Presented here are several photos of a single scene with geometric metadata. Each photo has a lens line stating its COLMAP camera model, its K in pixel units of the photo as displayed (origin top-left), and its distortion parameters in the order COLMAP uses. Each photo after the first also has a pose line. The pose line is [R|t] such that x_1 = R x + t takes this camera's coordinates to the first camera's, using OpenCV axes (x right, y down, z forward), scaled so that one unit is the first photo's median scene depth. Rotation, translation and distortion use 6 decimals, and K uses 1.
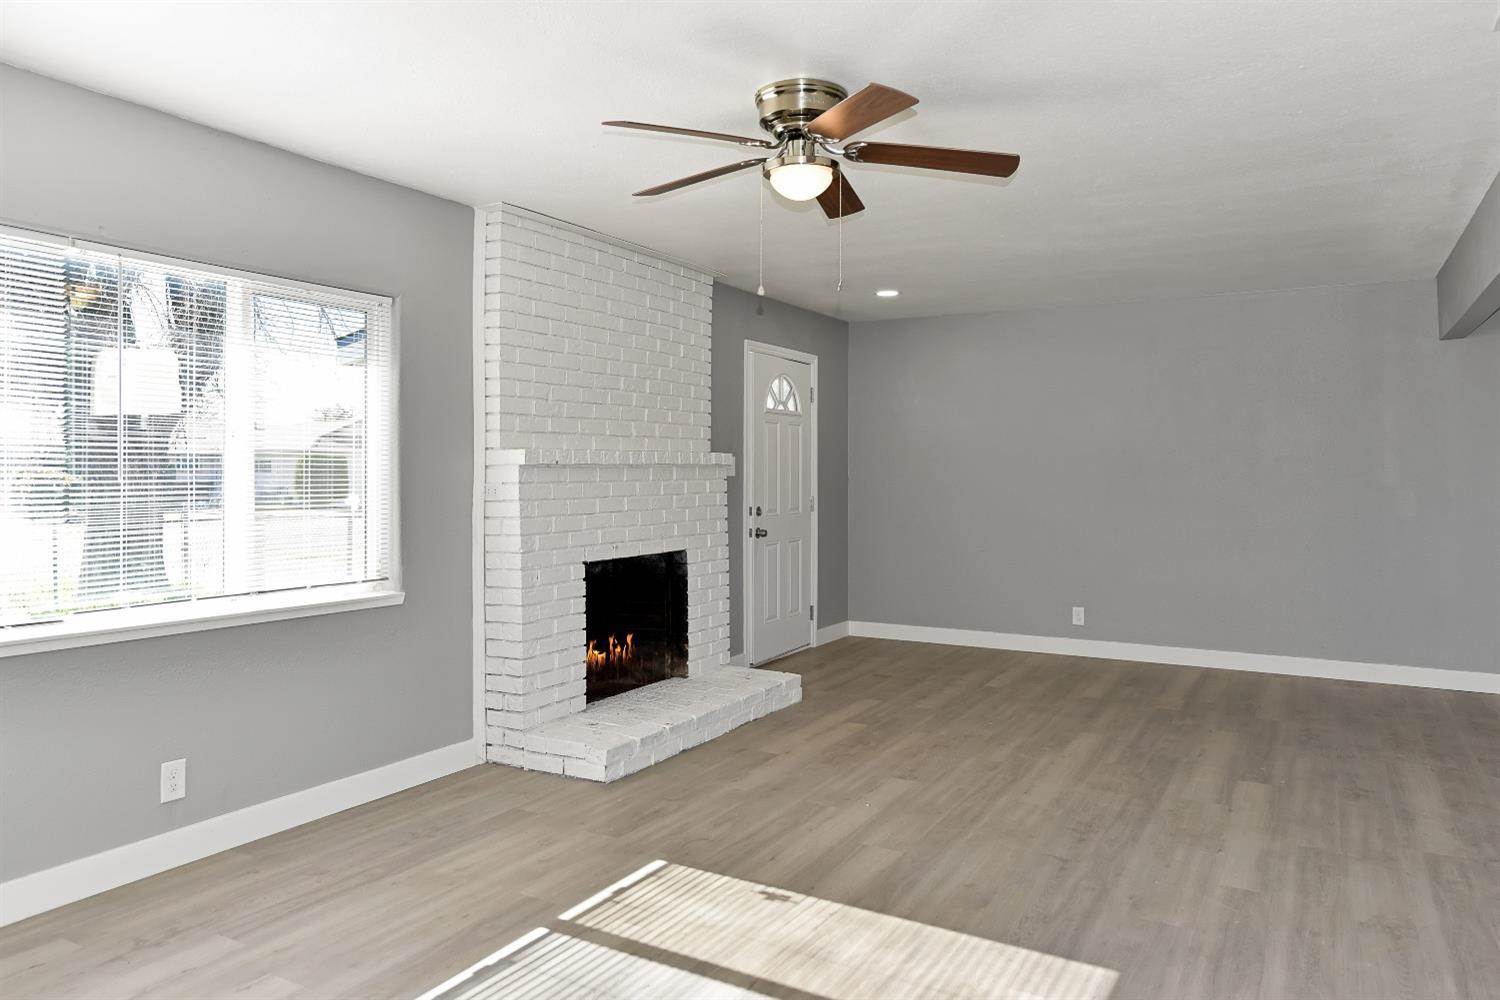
lens RADIAL K [[1011.9, 0, 709.2], [0, 1011.9, 487.8], [0, 0, 1]] dist [-0.003690, -0.001530]
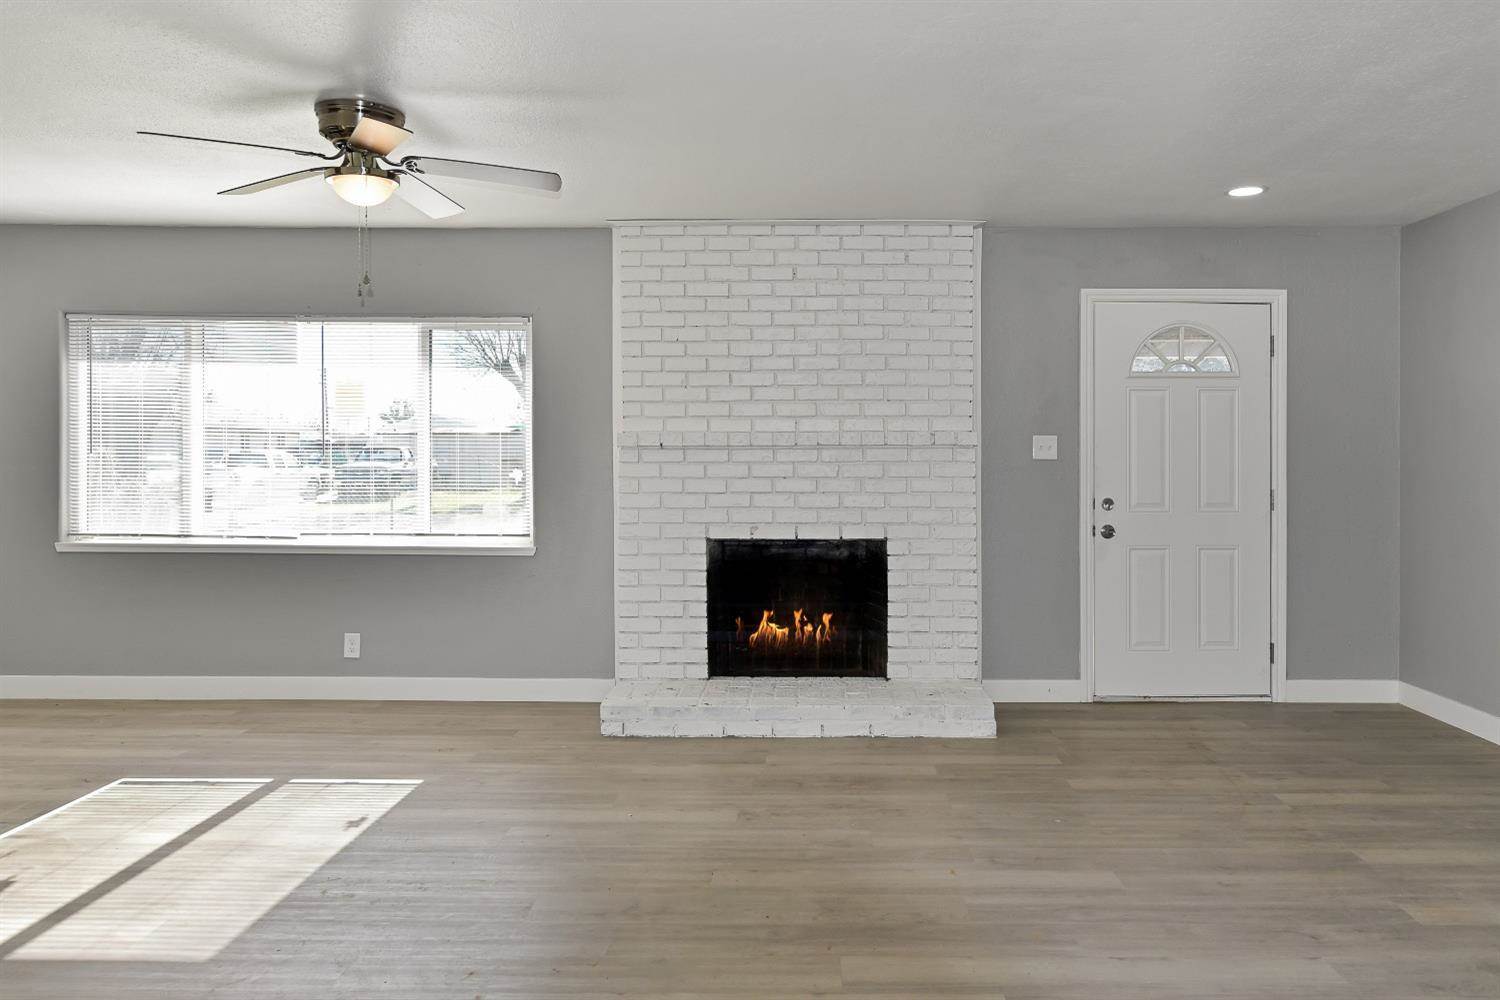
lens RADIAL K [[1011.9, 0, 776.2], [0, 1011.9, 463.4], [0, 0, 1]] dist [-0.003690, -0.001530]
pose [[0.498148, 0.008455, -0.867051, 1.246222], [0.002421, 0.999935, 0.011142, -0.019604], [0.867089, -0.007650, 0.498095, 0.802857]]
